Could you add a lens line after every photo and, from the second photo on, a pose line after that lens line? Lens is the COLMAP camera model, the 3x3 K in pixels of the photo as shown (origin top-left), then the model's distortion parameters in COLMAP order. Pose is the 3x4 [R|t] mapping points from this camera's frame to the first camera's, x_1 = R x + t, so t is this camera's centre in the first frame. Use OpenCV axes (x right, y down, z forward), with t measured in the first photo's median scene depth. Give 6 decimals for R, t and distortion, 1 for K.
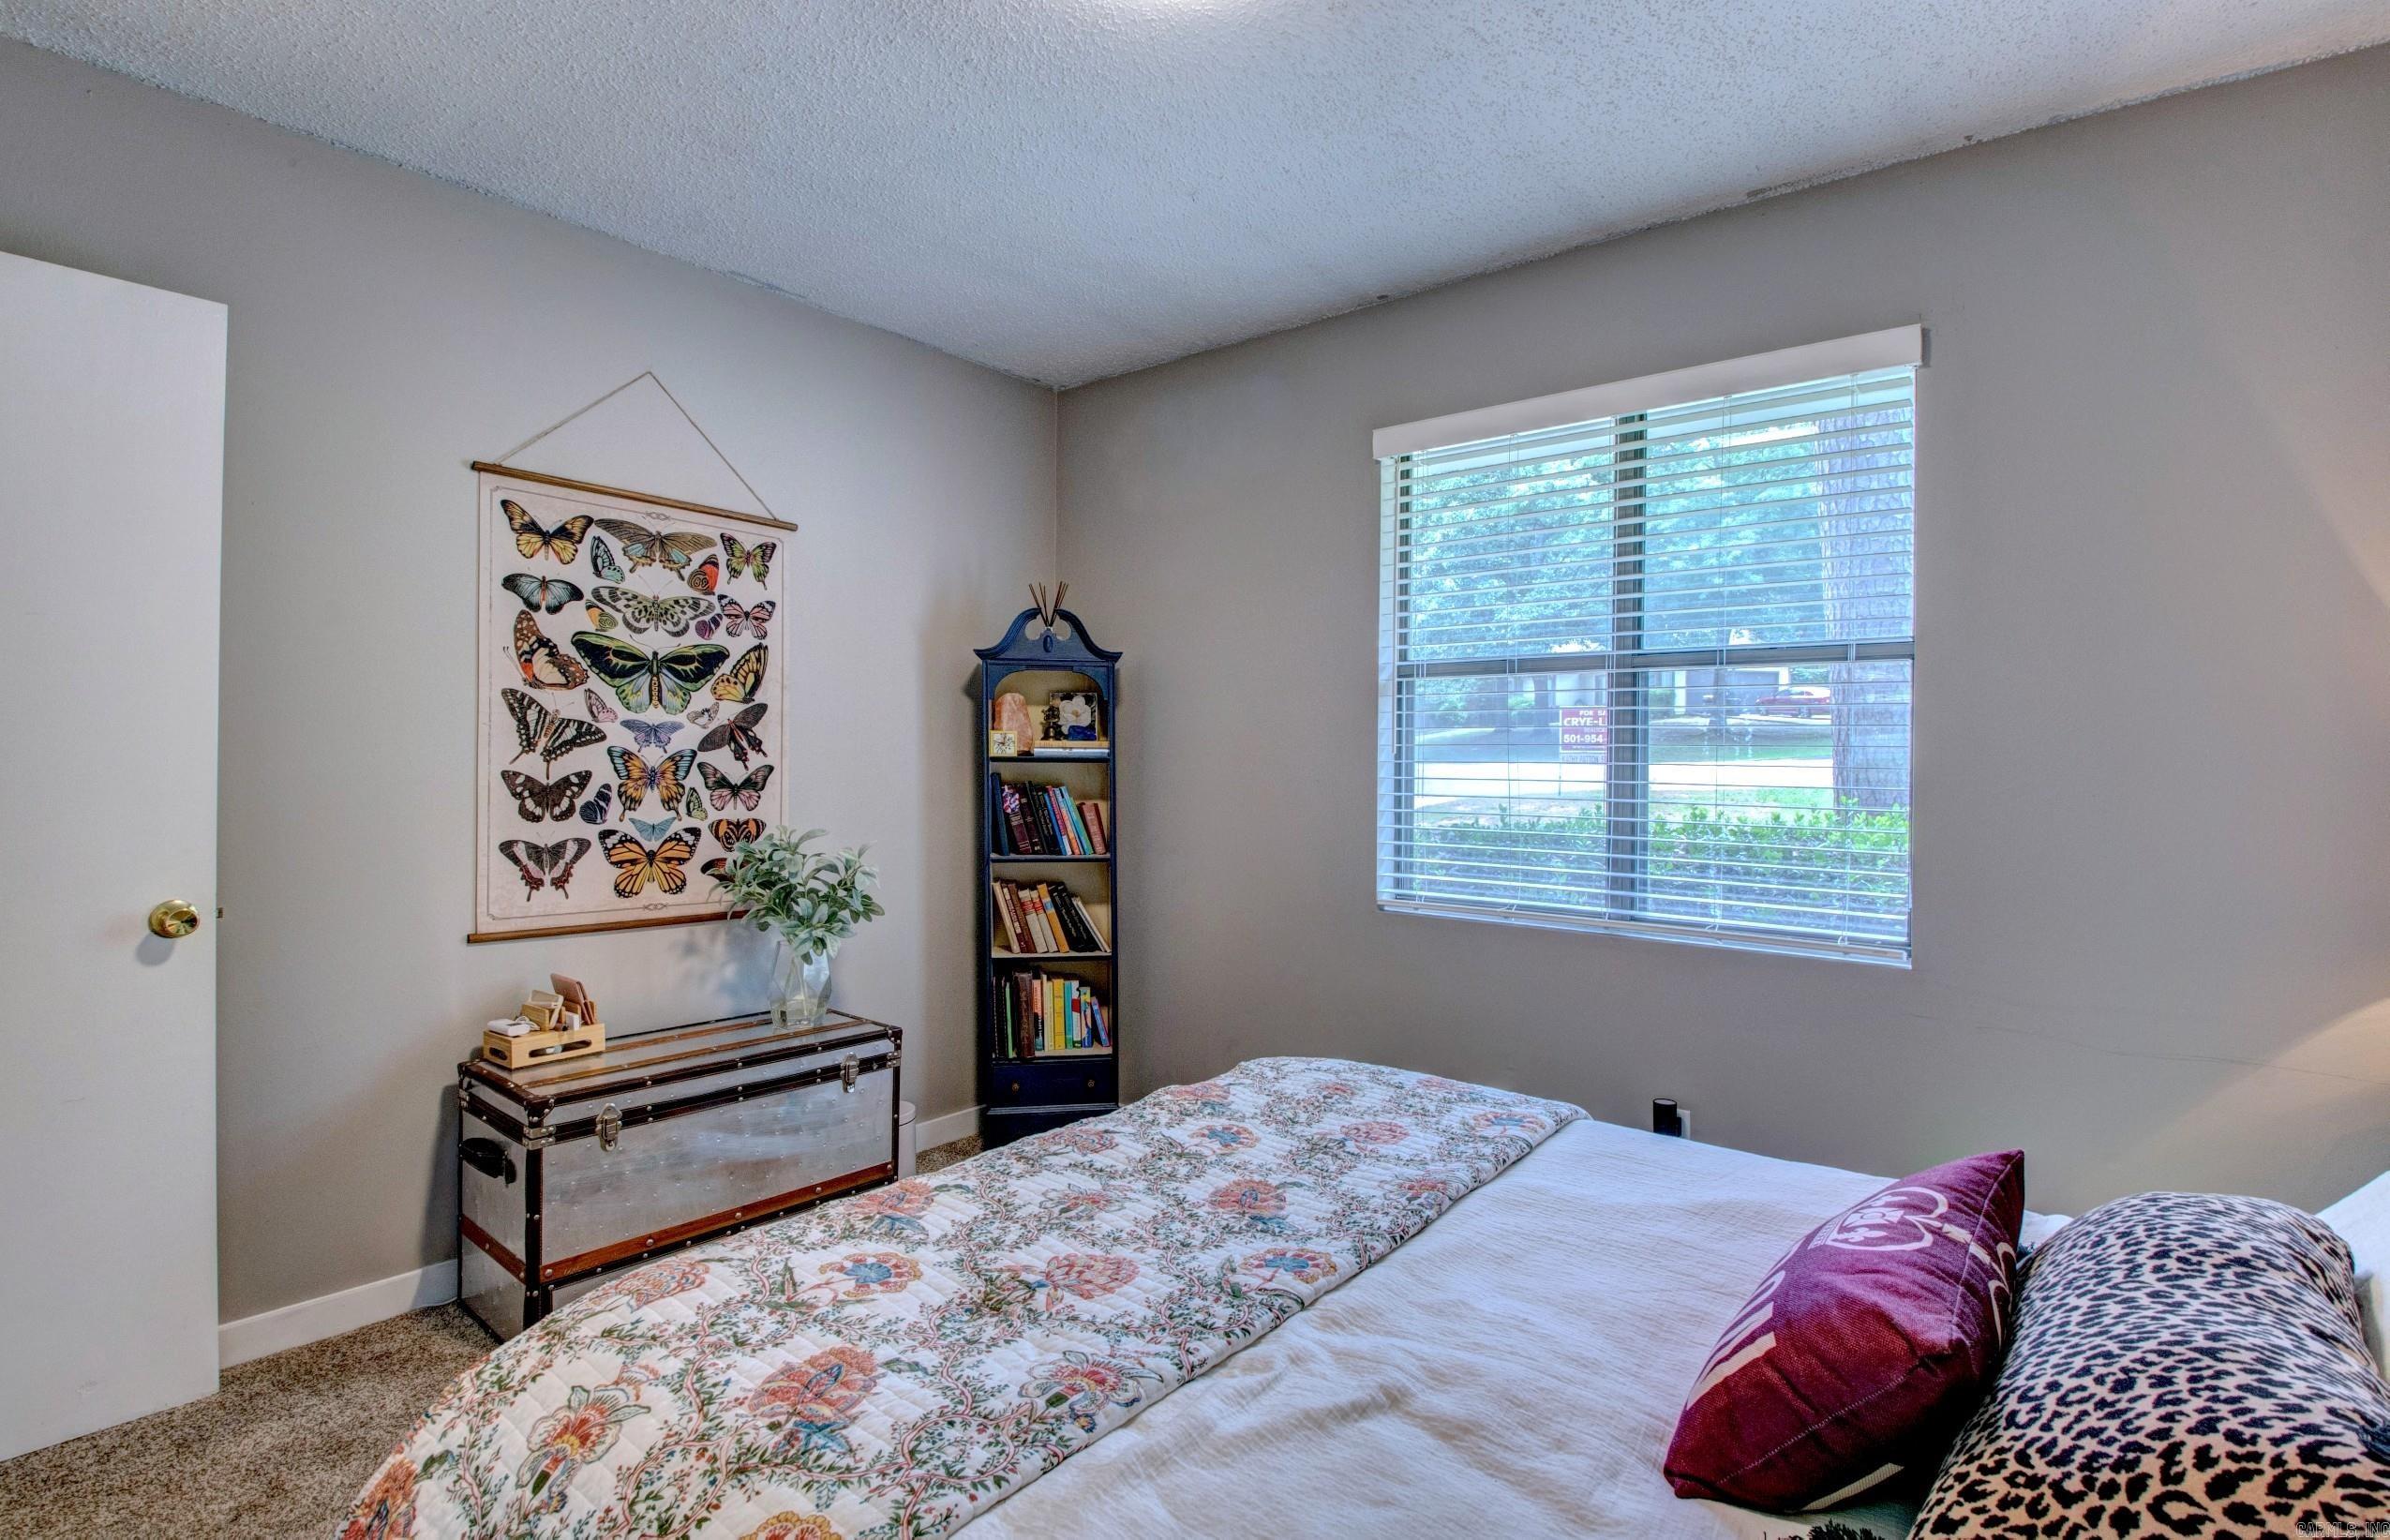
lens RADIAL K [[1145.0, 0, 1192.0], [0, 1145.0, 762.2], [0, 0, 1]] dist [0.001621, -0.013144]
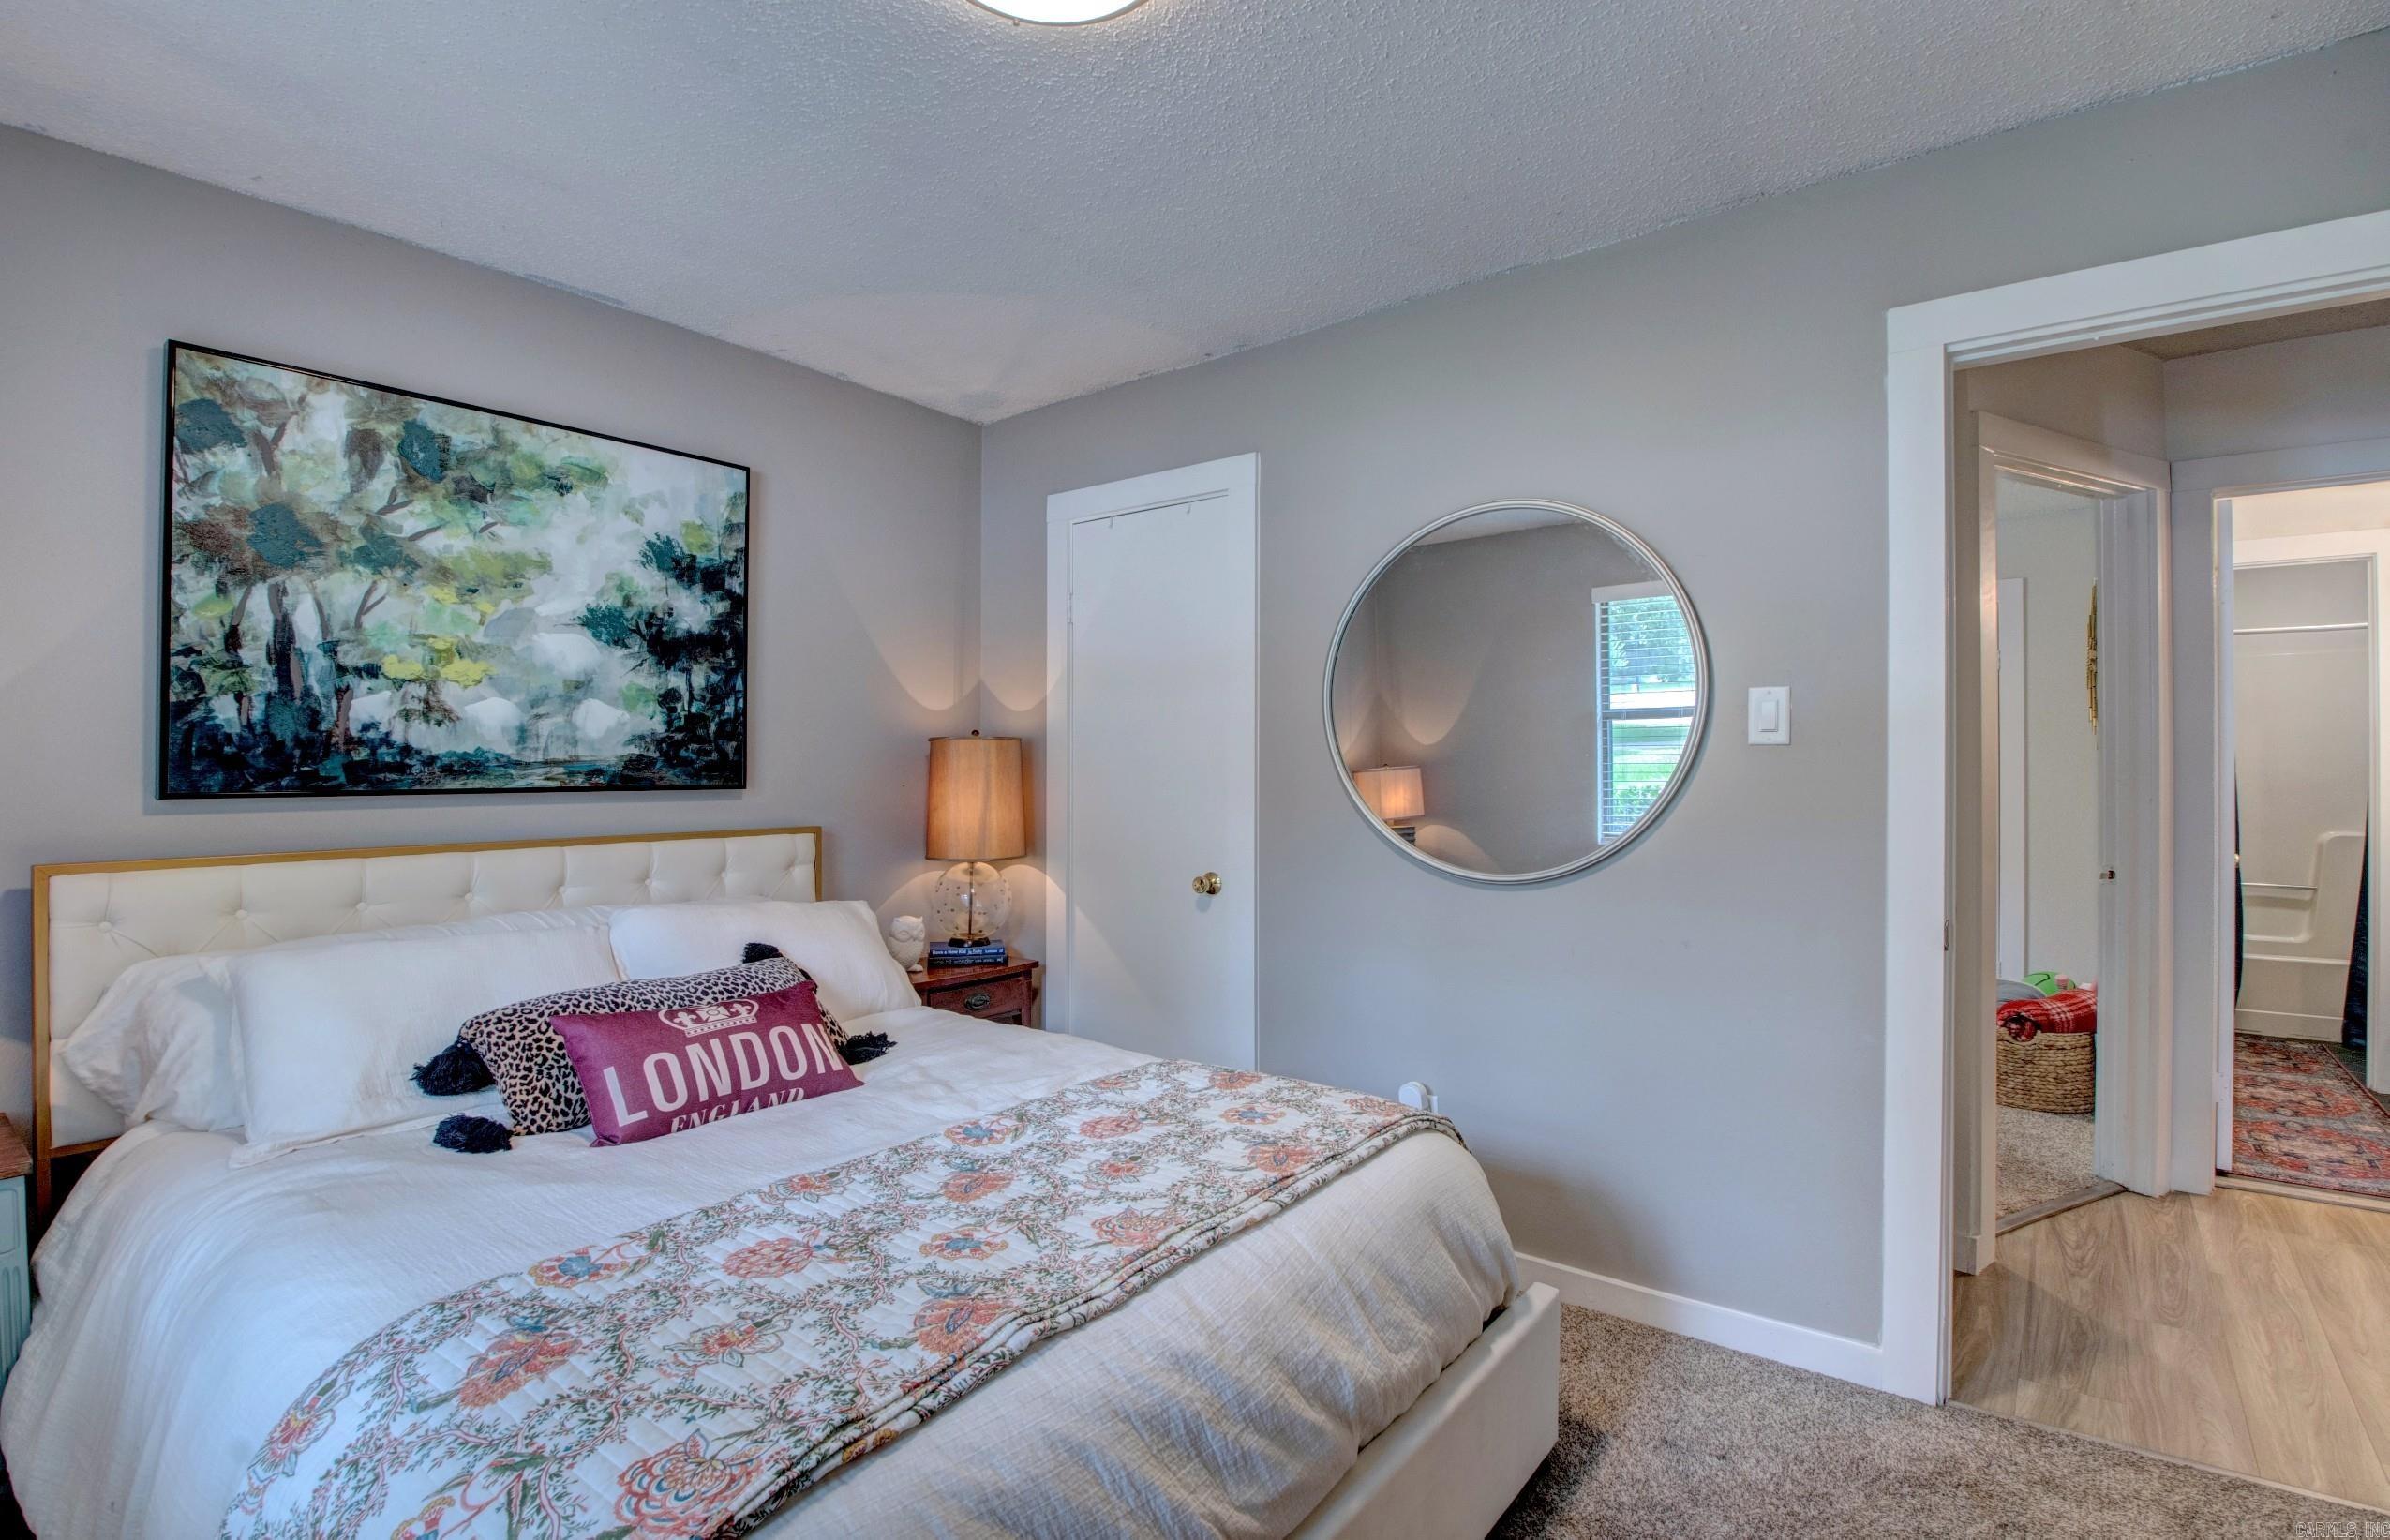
lens RADIAL K [[1108.1, 0, 1228.5], [0, 1108.1, 757.7], [0, 0, 1]] dist [0.017189, -0.029486]
pose [[-0.998628, -0.007133, -0.051875, -0.075271], [-0.006926, 0.999967, -0.004179, -0.016058], [0.051903, -0.003814, -0.998645, 1.145629]]
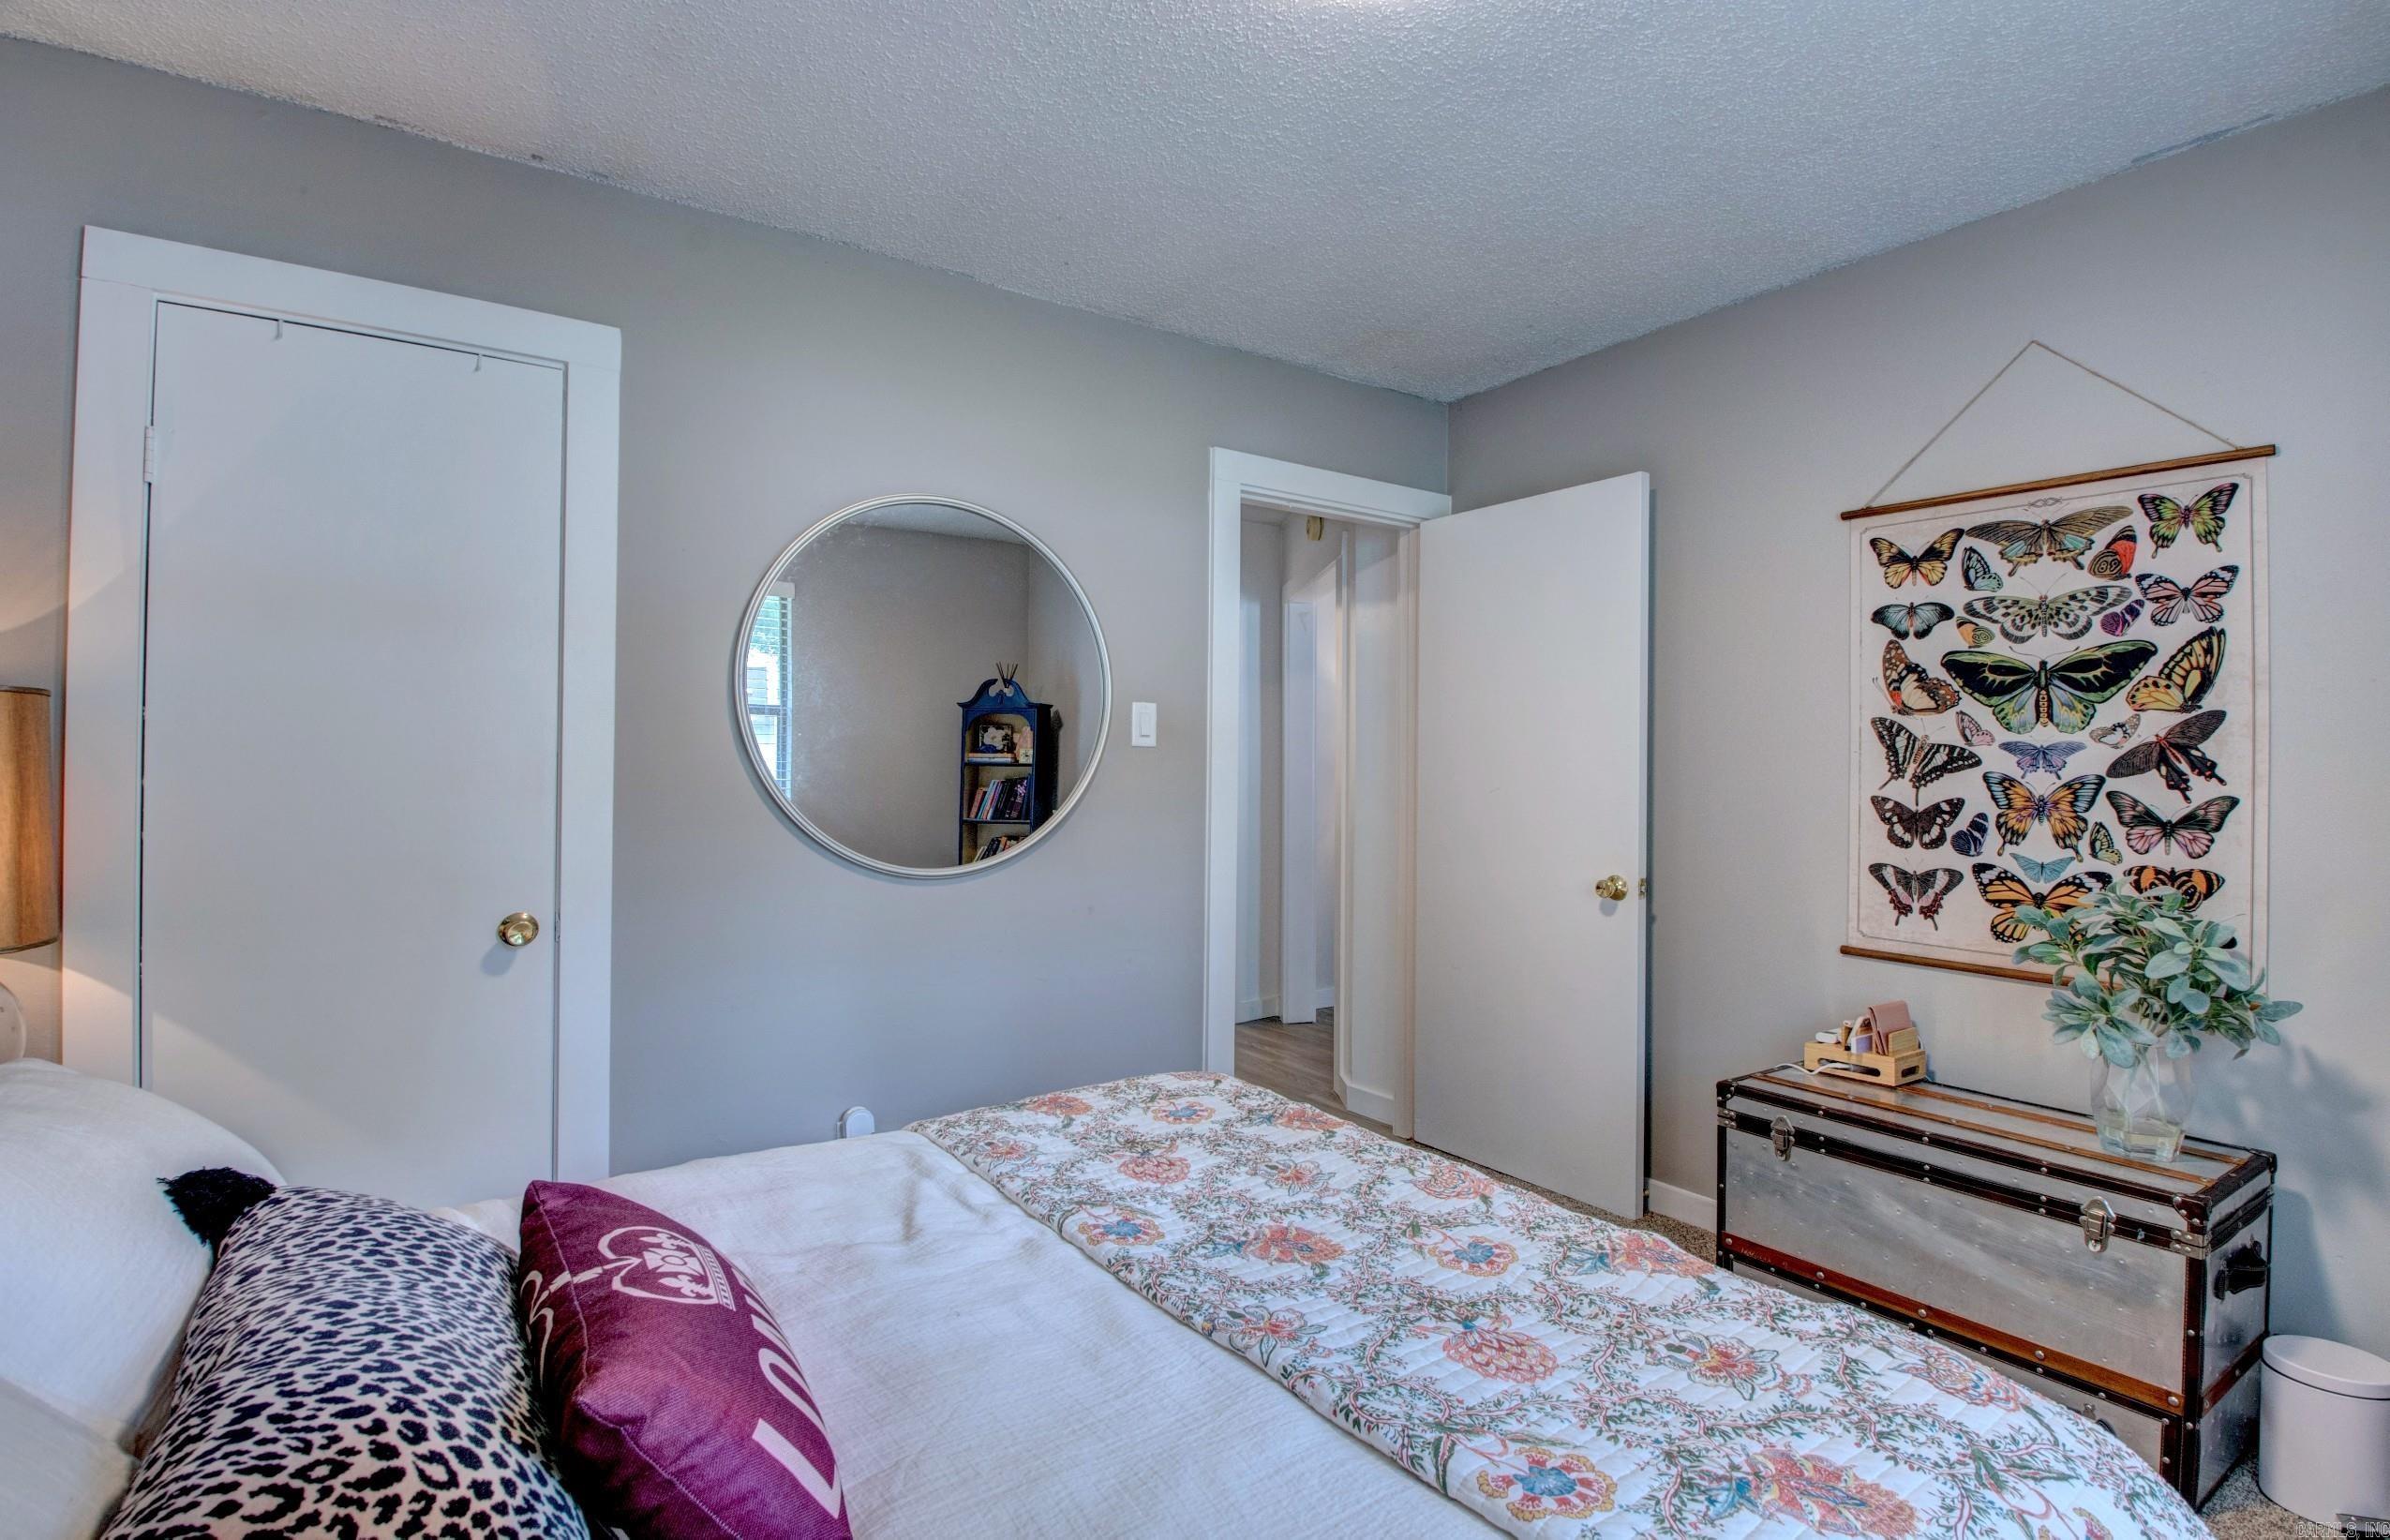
lens RADIAL K [[1100.5, 0, 1173.7], [0, 1100.5, 763.0], [0, 0, 1]] dist [0.016315, -0.024845]
pose [[-0.274729, -0.016011, -0.961388, 0.525038], [-0.011716, 0.999843, -0.013304, -0.001825], [0.961450, 0.007608, -0.274873, 0.633486]]
